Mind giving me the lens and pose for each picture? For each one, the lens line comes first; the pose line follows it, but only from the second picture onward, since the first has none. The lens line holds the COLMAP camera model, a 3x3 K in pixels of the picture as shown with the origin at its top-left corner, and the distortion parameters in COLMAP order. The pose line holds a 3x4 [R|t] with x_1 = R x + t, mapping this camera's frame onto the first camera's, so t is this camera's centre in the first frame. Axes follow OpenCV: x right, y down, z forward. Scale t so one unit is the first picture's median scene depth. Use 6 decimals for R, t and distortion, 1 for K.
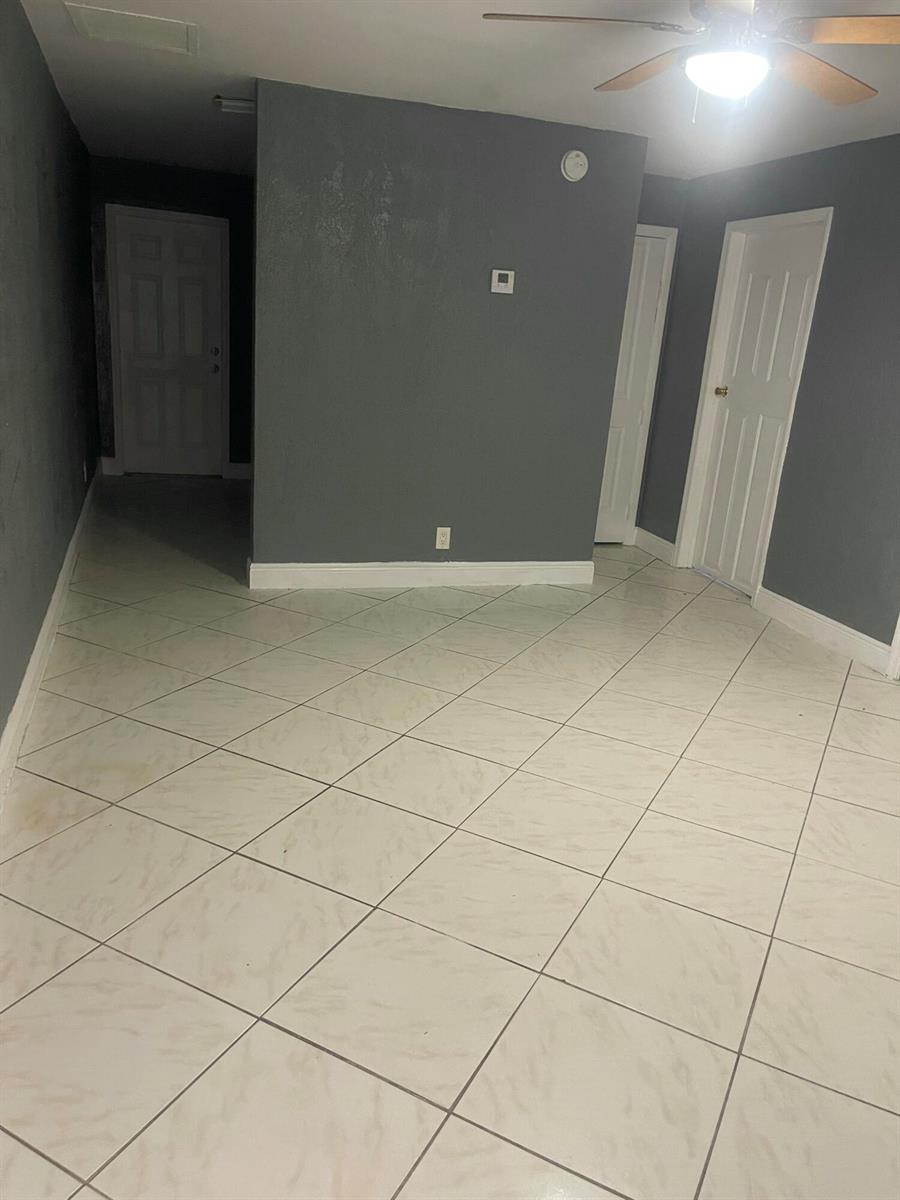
lens RADIAL K [[872.4, 0, 454.3], [0, 872.4, 605.8], [0, 0, 1]] dist [0.063433, -0.073931]
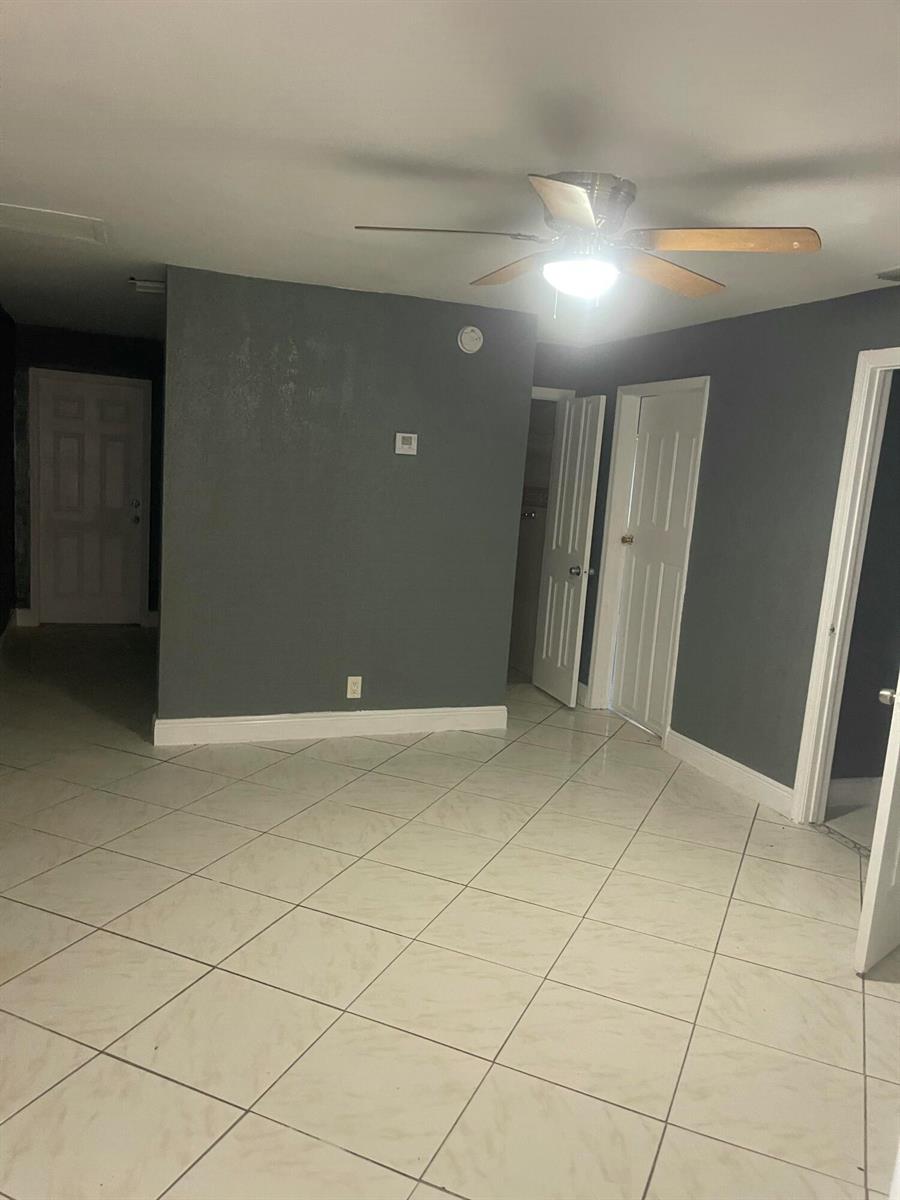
lens RADIAL K [[872.4, 0, 439.1], [0, 872.4, 613.7], [0, 0, 1]] dist [0.063433, -0.073931]
pose [[0.998495, -0.017966, 0.051817, 0.043350], [0.025008, 0.990029, -0.138625, -0.025904], [-0.048810, 0.139712, 0.988988, -0.007690]]
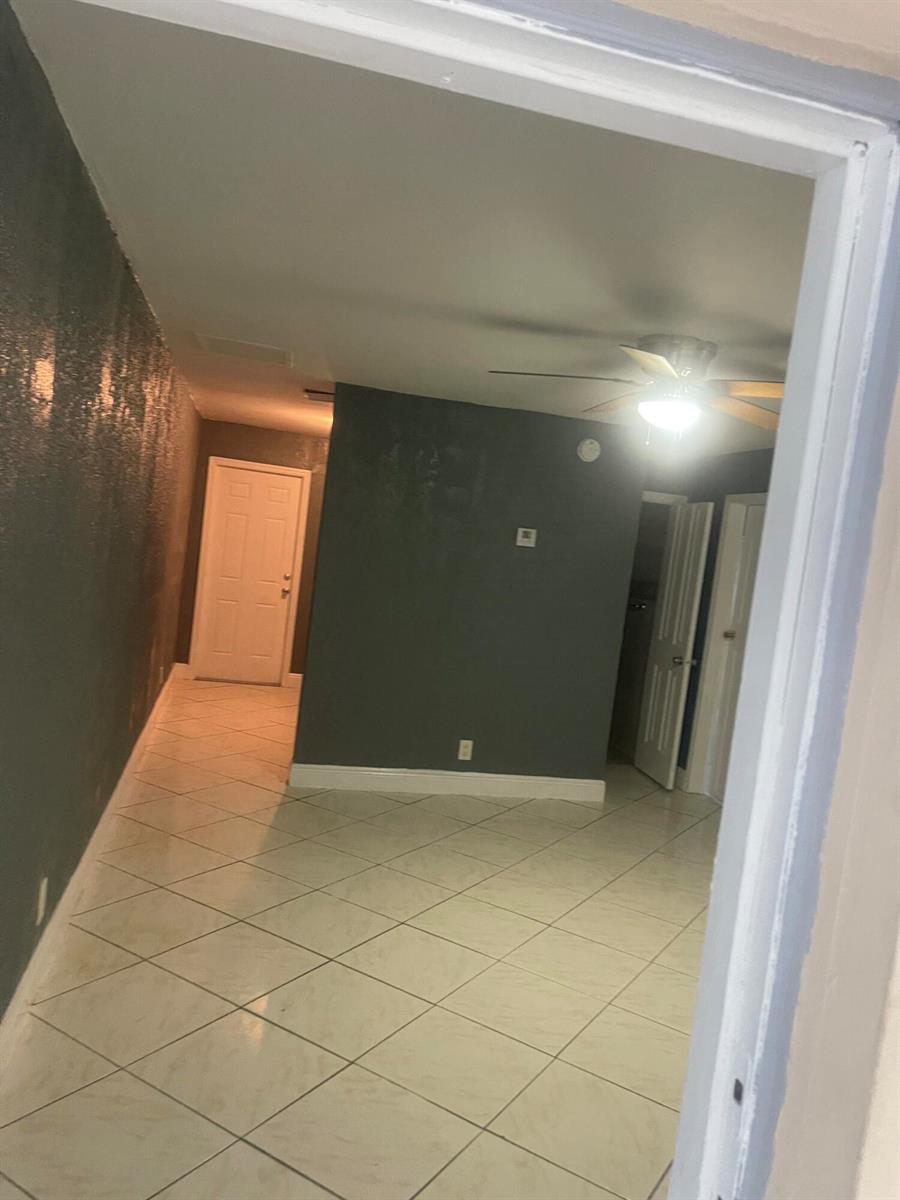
lens RADIAL K [[872.4, 0, 460.9], [0, 872.4, 615.6], [0, 0, 1]] dist [0.063433, -0.073931]
pose [[0.996607, 0.047967, -0.066882, 0.060599], [-0.062251, 0.970893, -0.231283, 0.017213], [0.053841, 0.234662, 0.970585, -0.155118]]
